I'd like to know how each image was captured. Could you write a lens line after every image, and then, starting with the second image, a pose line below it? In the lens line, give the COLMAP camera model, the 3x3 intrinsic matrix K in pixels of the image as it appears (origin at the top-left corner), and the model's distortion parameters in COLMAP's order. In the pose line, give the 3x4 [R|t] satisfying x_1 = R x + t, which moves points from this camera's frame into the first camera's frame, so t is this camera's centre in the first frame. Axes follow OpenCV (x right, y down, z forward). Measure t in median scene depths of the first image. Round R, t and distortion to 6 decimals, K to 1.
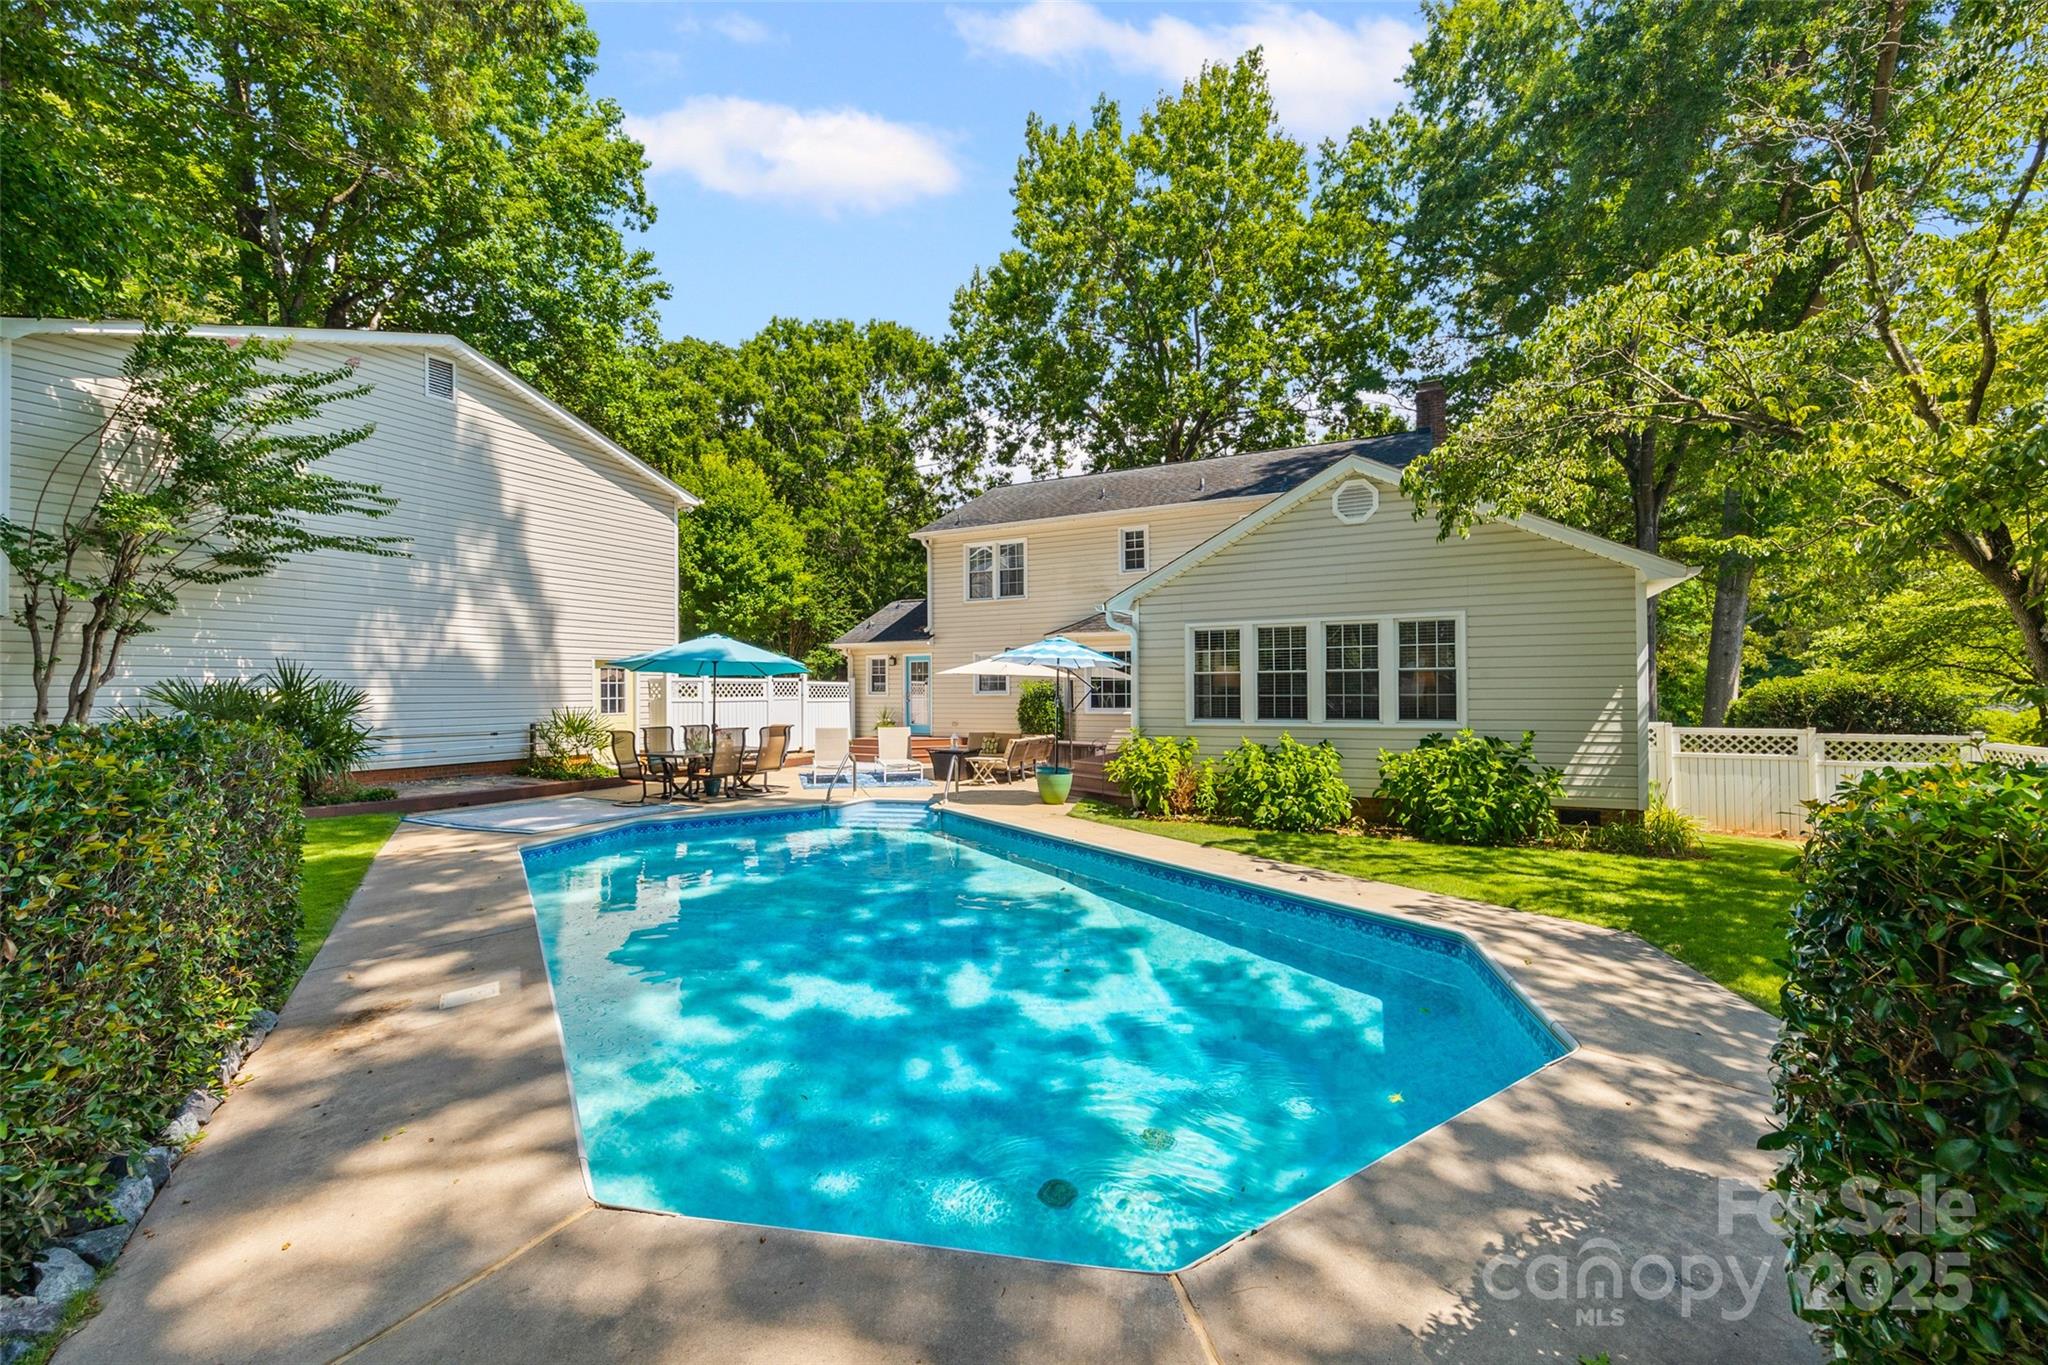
lens RADIAL K [[816.2, 0, 1025.0], [0, 816.2, 687.9], [0, 0, 1]] dist [0.002754, -0.000194]
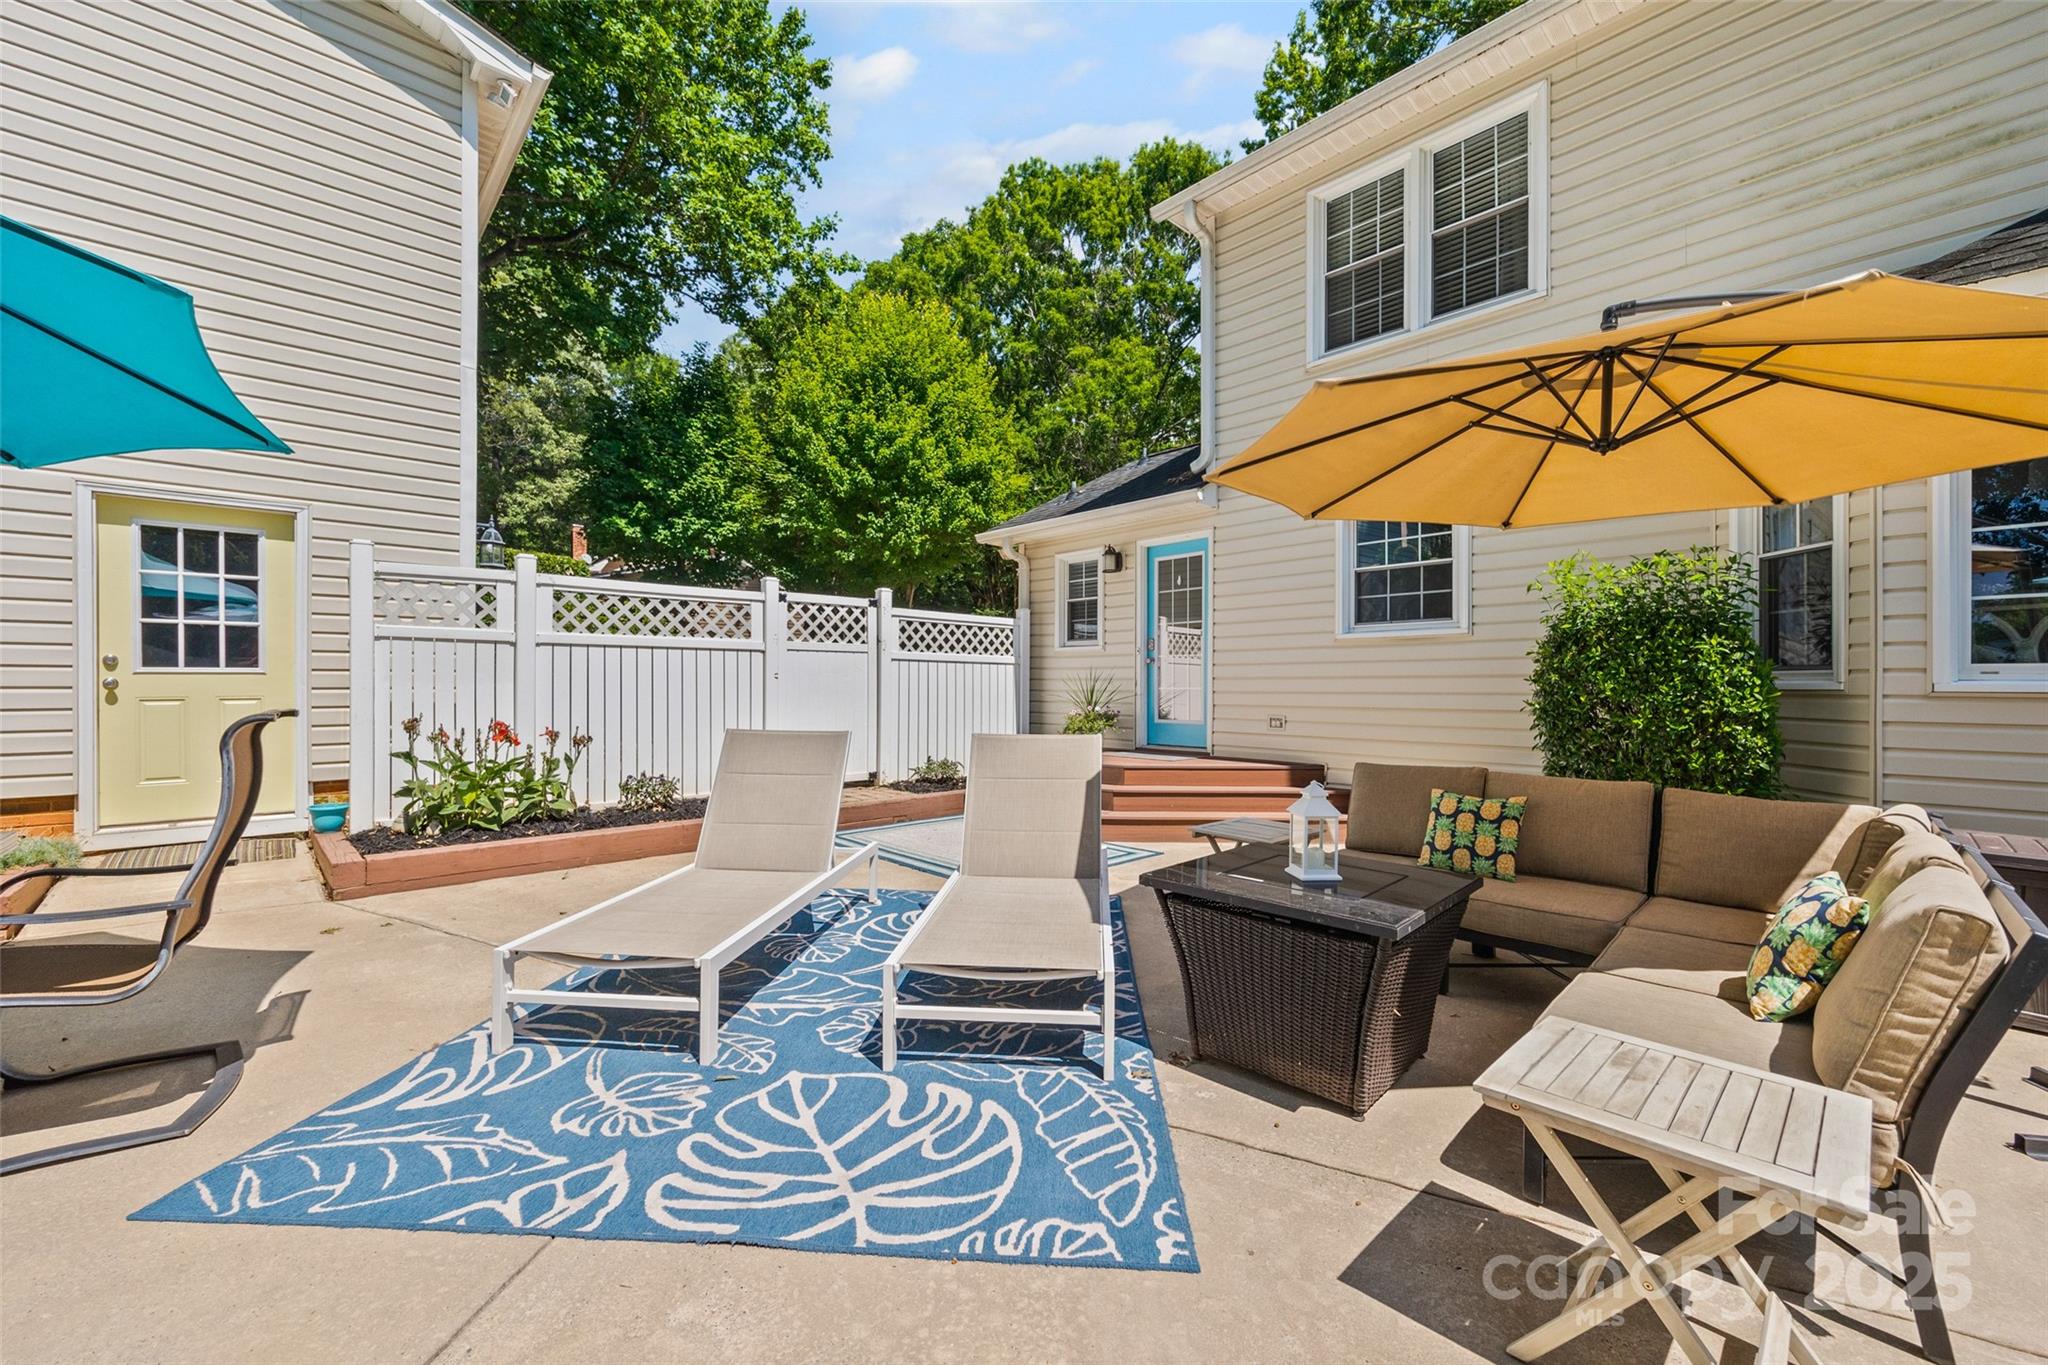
lens RADIAL K [[816.2, 0, 1025.0], [0, 816.2, 687.9], [0, 0, 1]] dist [0.002754, -0.000194]
pose [[0.937264, 0.011894, -0.348417, -0.061576], [-0.008805, 0.999907, 0.010447, 0.024190], [0.348509, -0.006723, 0.937281, 0.599176]]
